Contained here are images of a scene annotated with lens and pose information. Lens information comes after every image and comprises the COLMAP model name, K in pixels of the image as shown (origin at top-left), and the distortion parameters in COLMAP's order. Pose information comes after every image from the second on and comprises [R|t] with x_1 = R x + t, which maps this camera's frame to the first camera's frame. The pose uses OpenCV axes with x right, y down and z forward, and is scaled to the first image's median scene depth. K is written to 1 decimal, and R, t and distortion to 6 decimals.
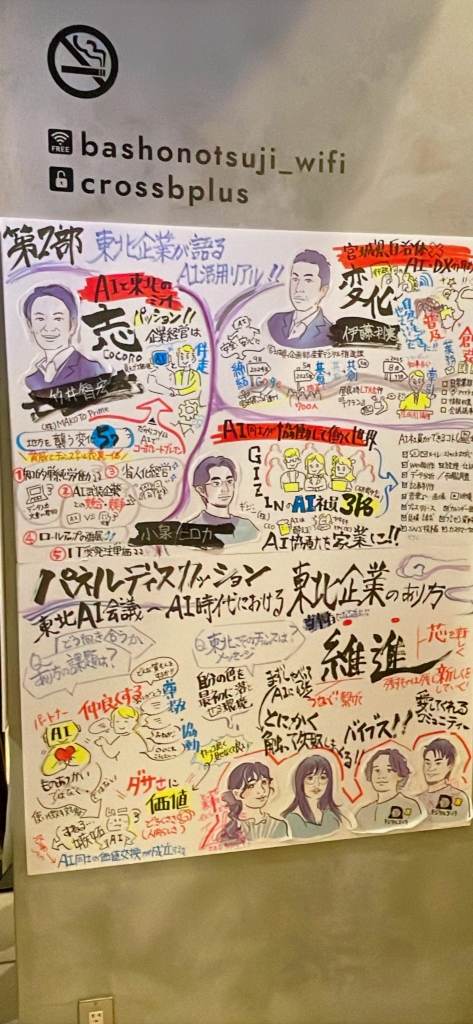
lens RADIAL K [[576.5, 0, 236.5], [0, 576.5, 512.0], [0, 0, 1]] dist [0.074717, -0.075704]
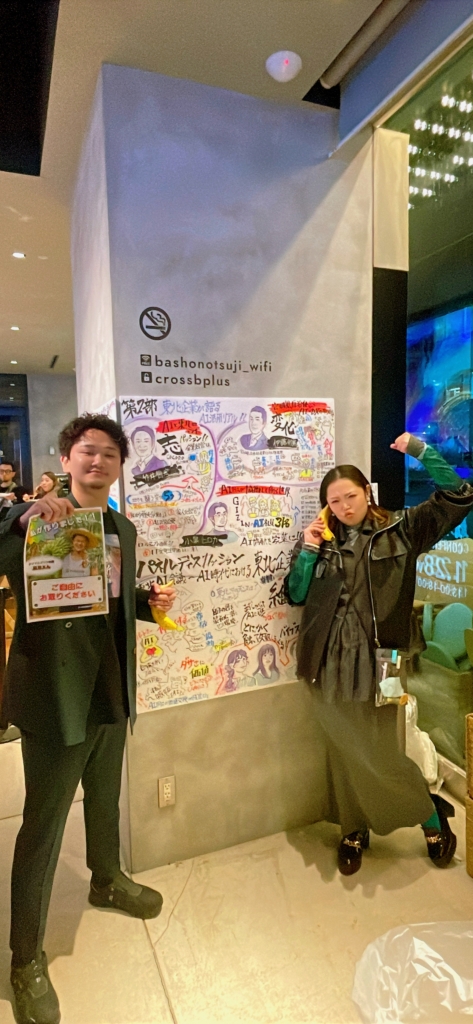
lens RADIAL K [[576.5, 0, 236.5], [0, 576.5, 512.0], [0, 0, 1]] dist [0.074717, -0.075704]
pose [[0.972691, -0.039873, 0.228654, -0.447450], [0.042935, 0.999042, -0.008430, -0.041025], [-0.228099, 0.018017, 0.973471, -1.042171]]
